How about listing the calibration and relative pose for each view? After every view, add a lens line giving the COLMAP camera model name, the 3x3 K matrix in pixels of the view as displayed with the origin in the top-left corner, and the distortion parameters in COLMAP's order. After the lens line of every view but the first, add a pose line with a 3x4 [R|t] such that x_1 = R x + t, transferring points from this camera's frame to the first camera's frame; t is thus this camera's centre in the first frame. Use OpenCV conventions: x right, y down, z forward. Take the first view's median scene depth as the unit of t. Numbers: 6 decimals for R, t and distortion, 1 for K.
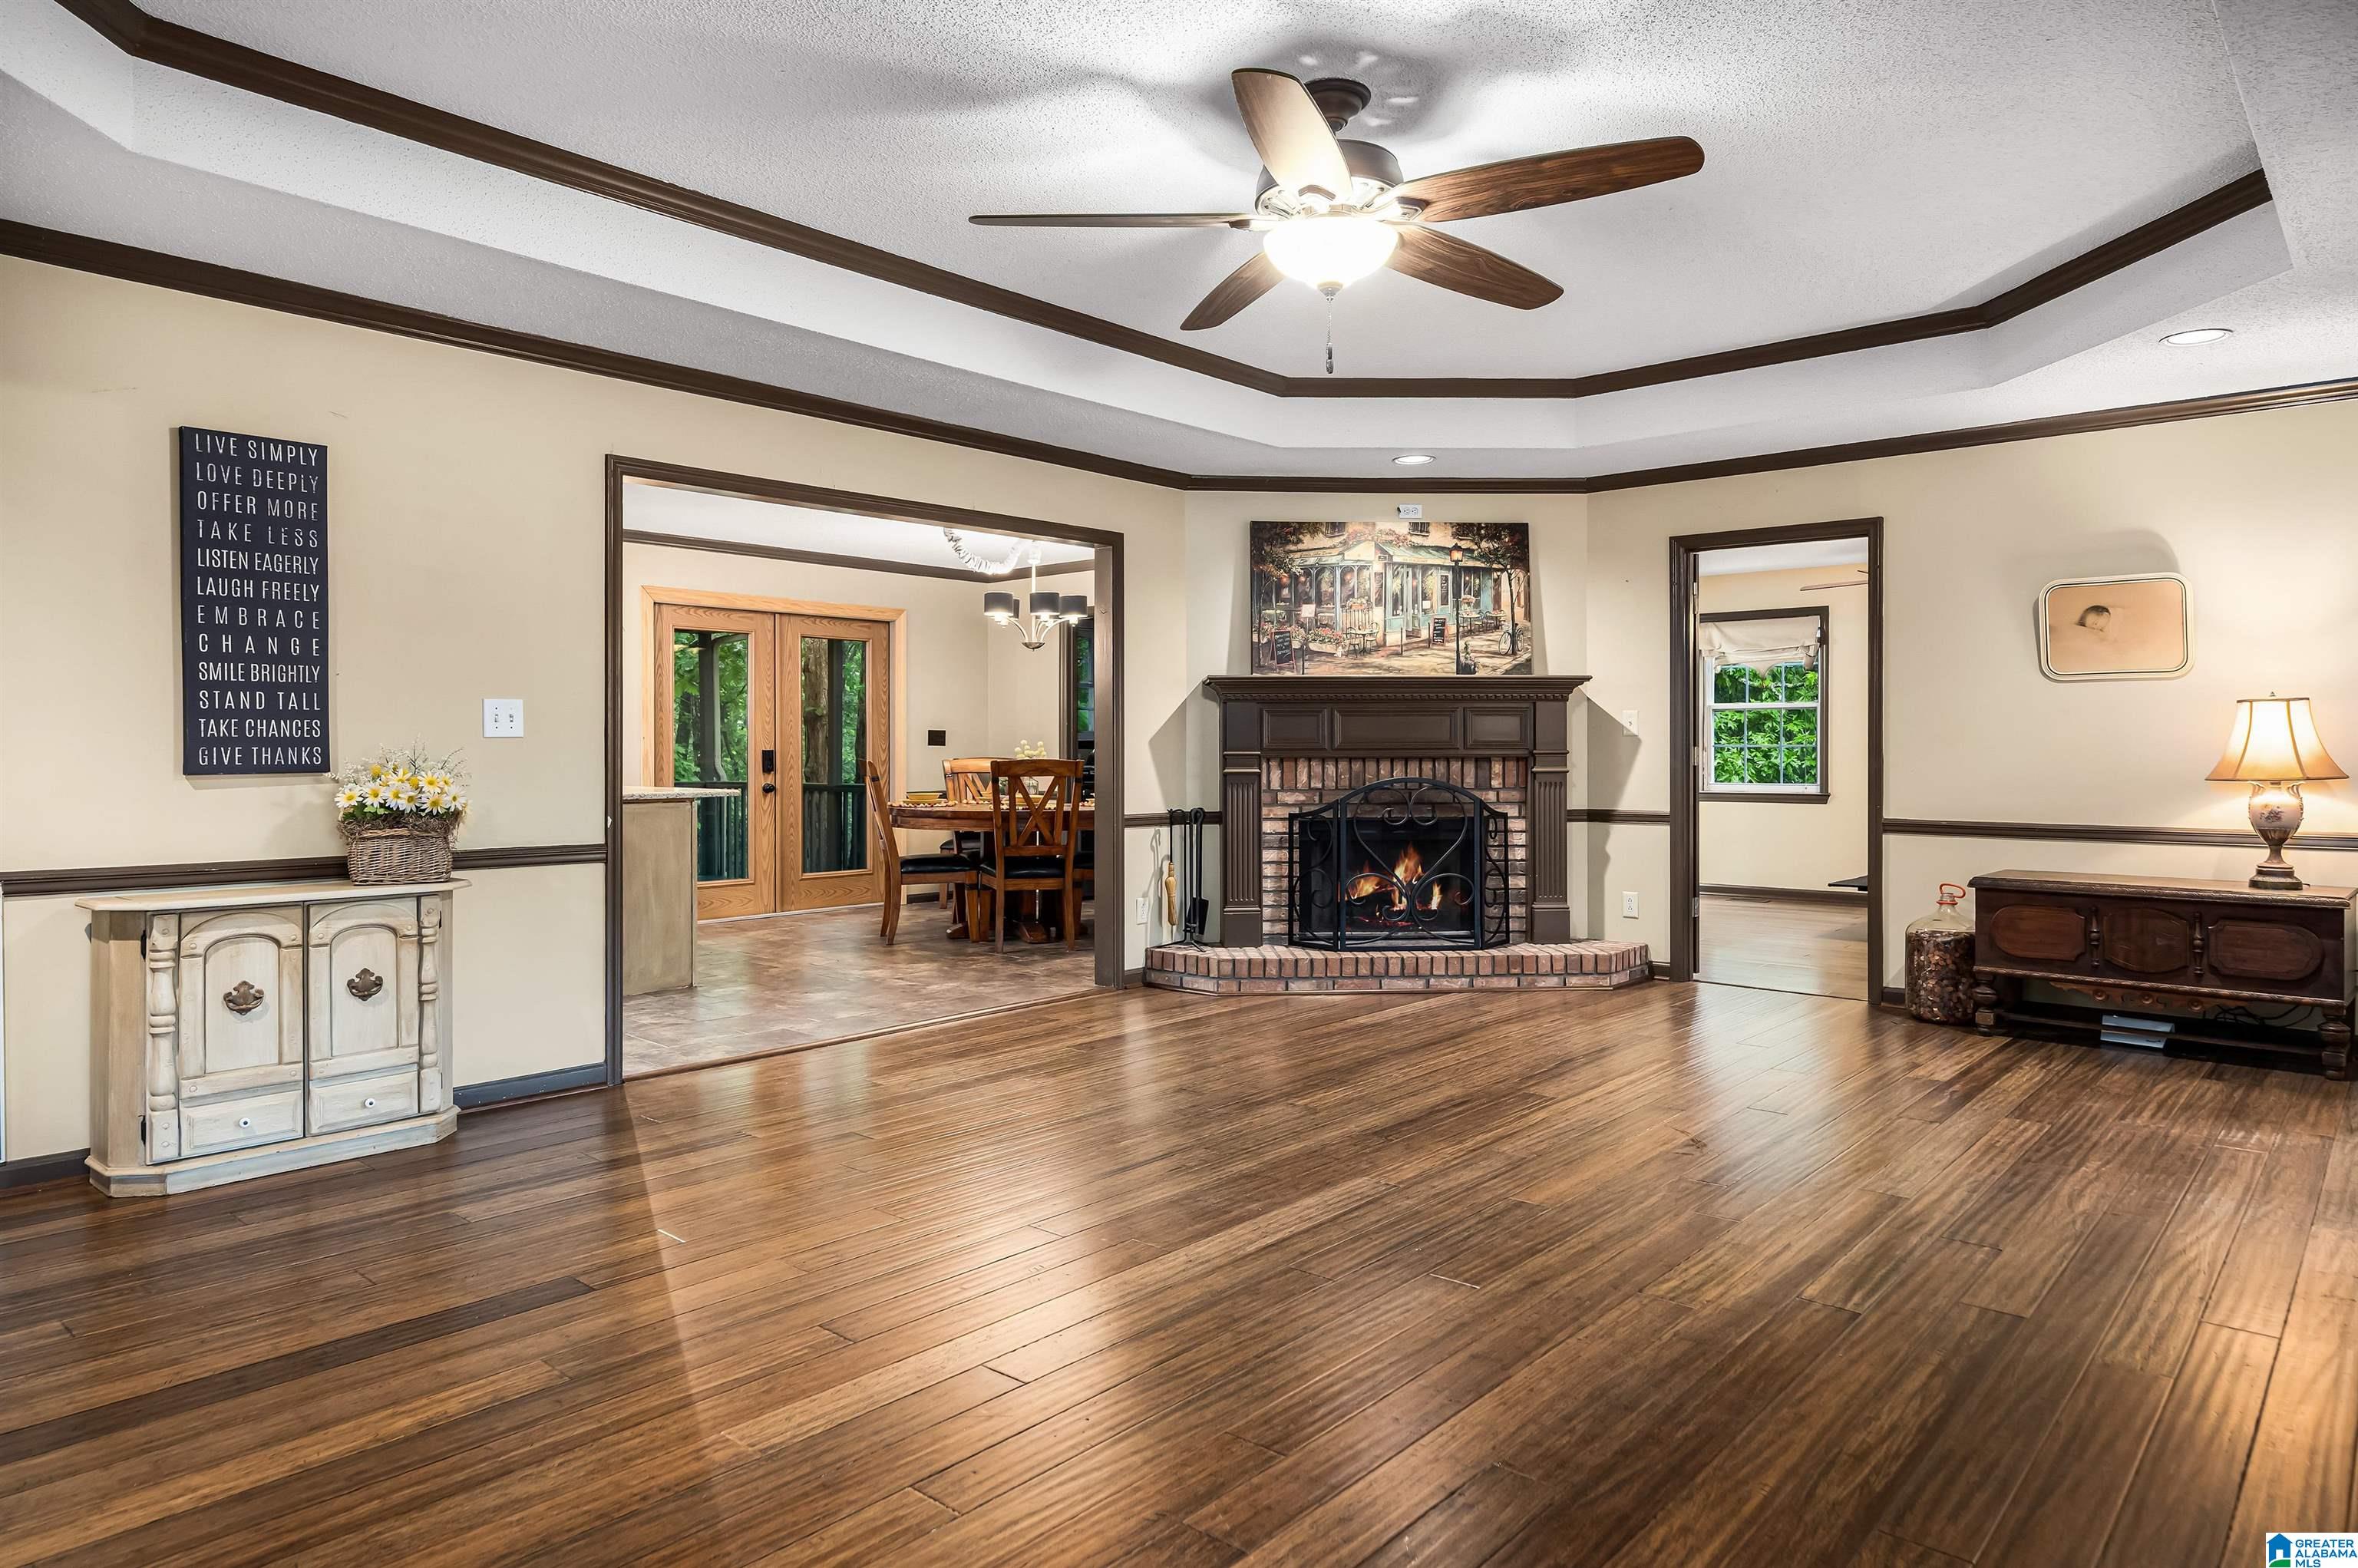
lens RADIAL K [[1356.5, 0, 1116.4], [0, 1356.5, 756.1], [0, 0, 1]] dist [0.012204, -0.002476]
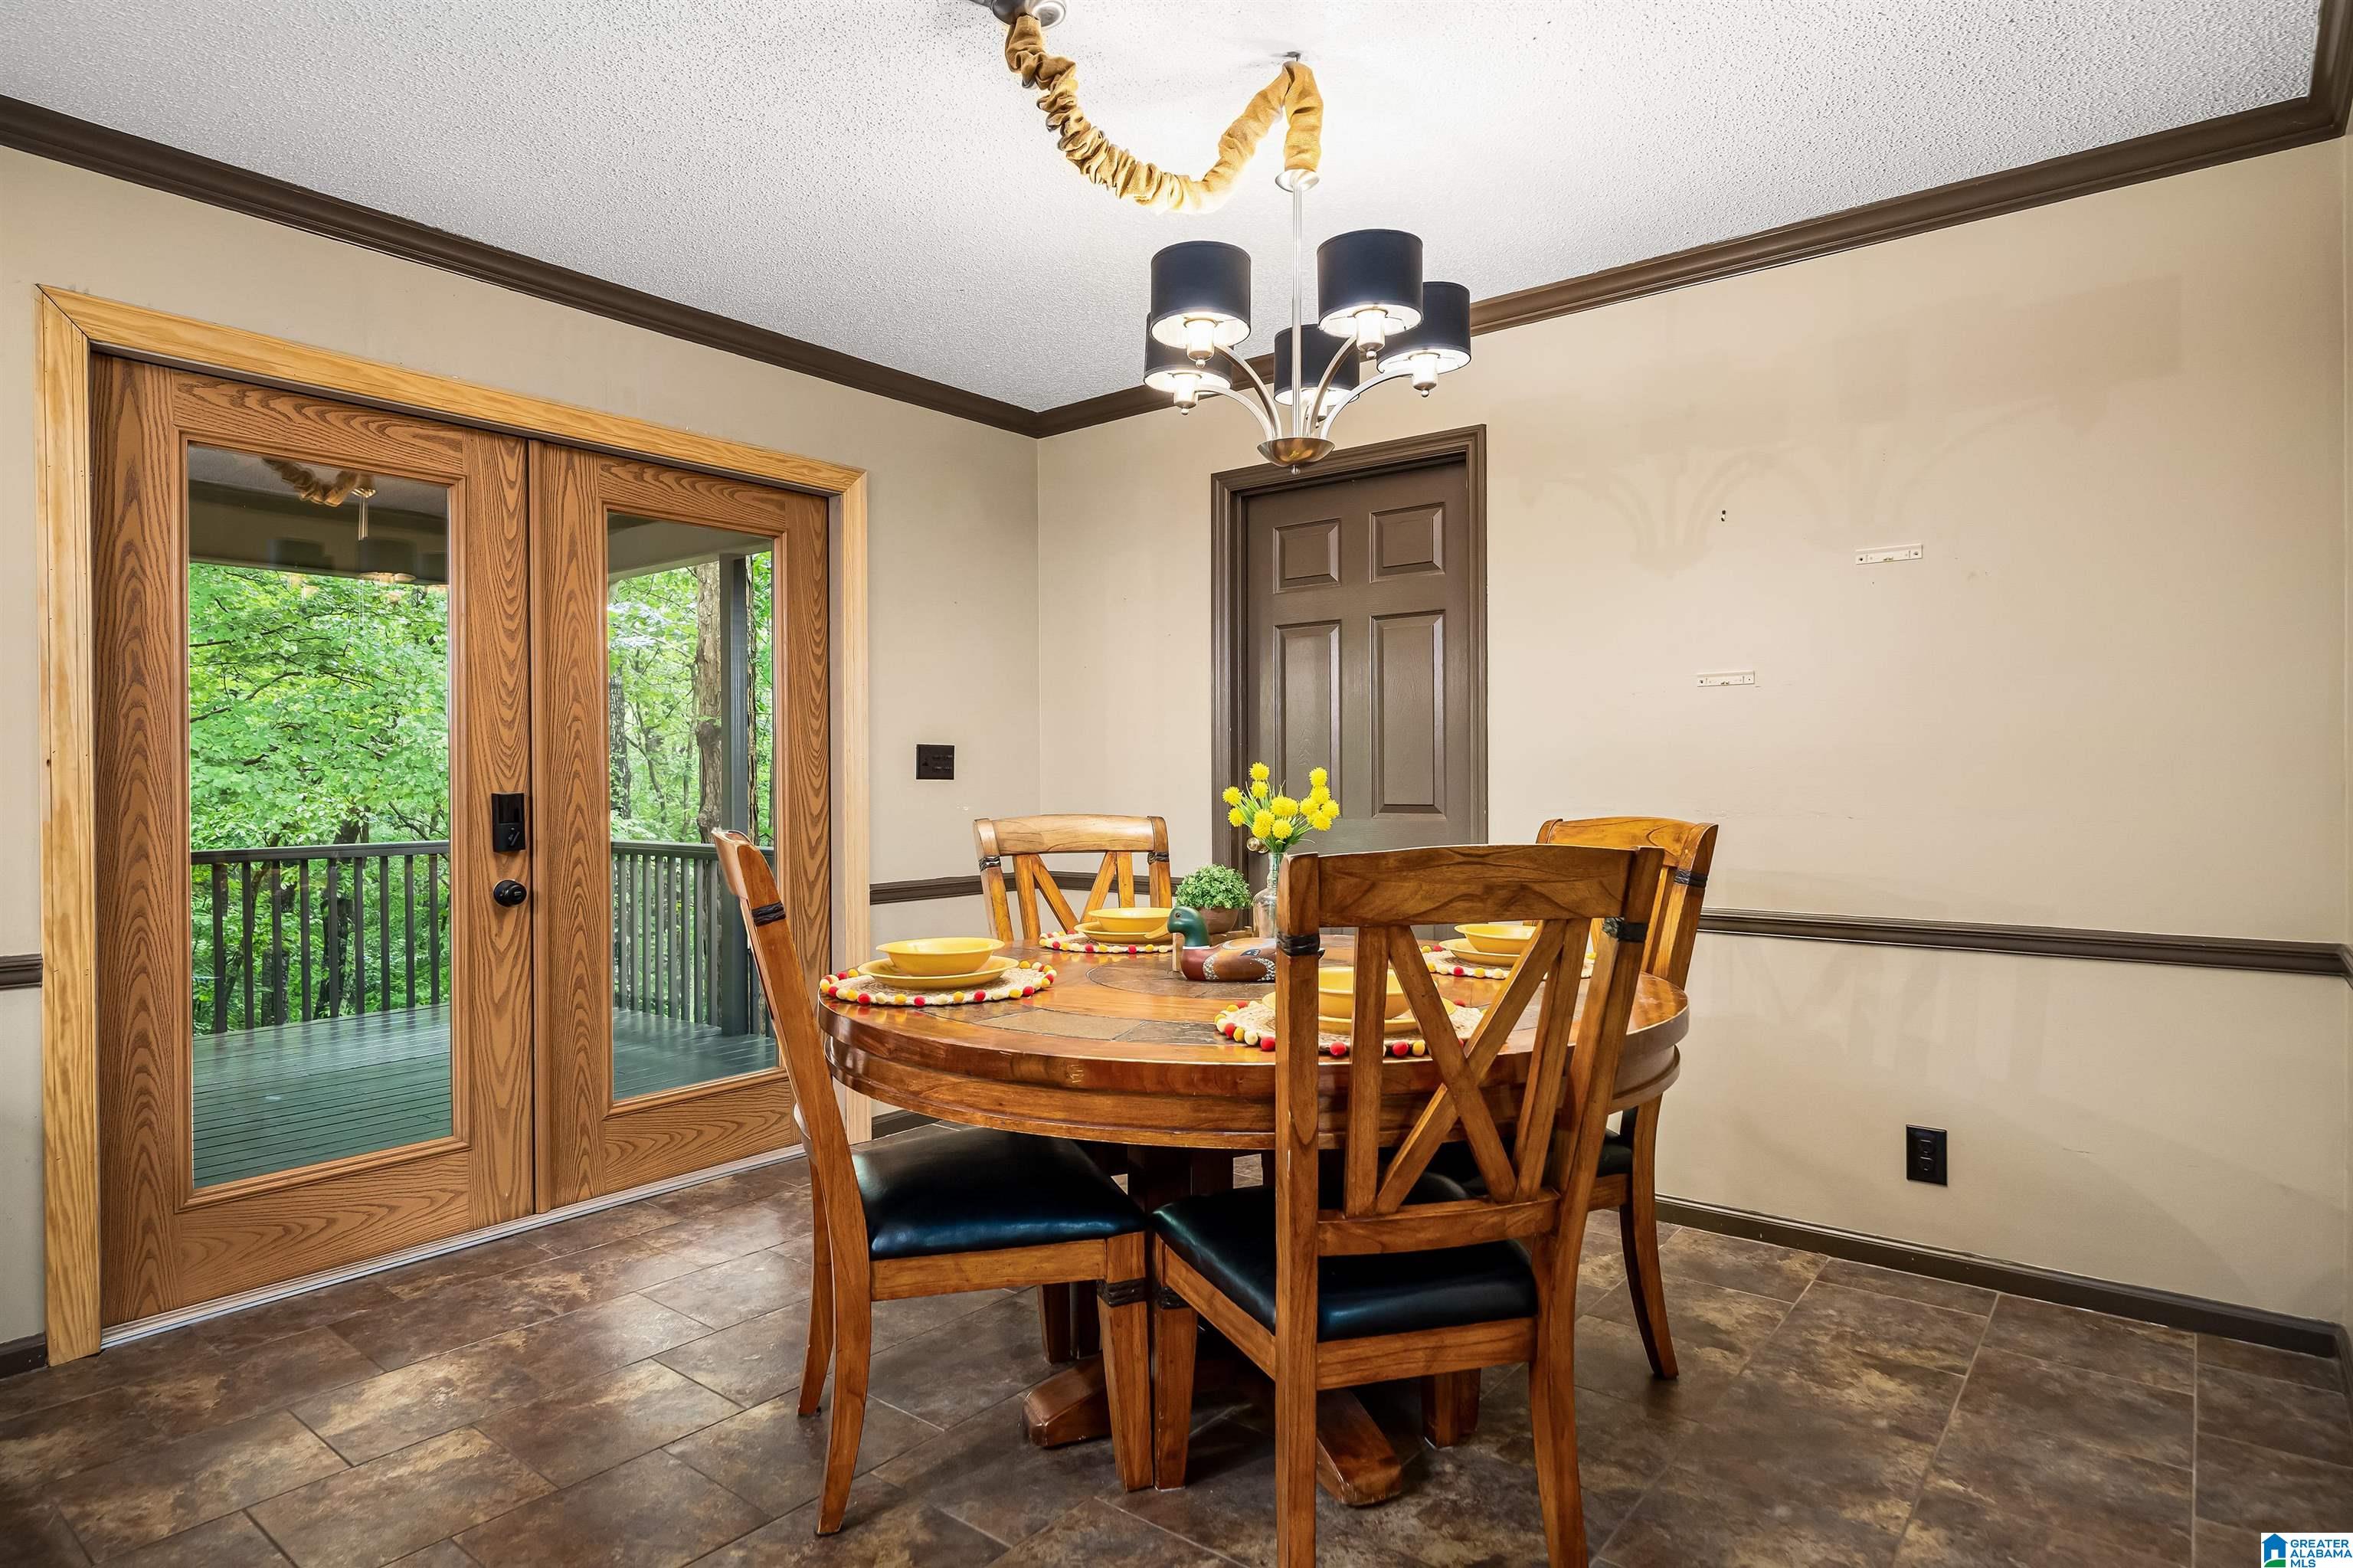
lens RADIAL K [[1298.6, 0, 1174.2], [0, 1298.6, 790.0], [0, 0, 1]] dist [-0.038097, -0.000194]
pose [[0.996025, -0.005679, 0.088889, -0.101524], [0.005104, 0.999965, 0.006695, -0.007033], [-0.088924, -0.006215, 0.996019, 0.622364]]
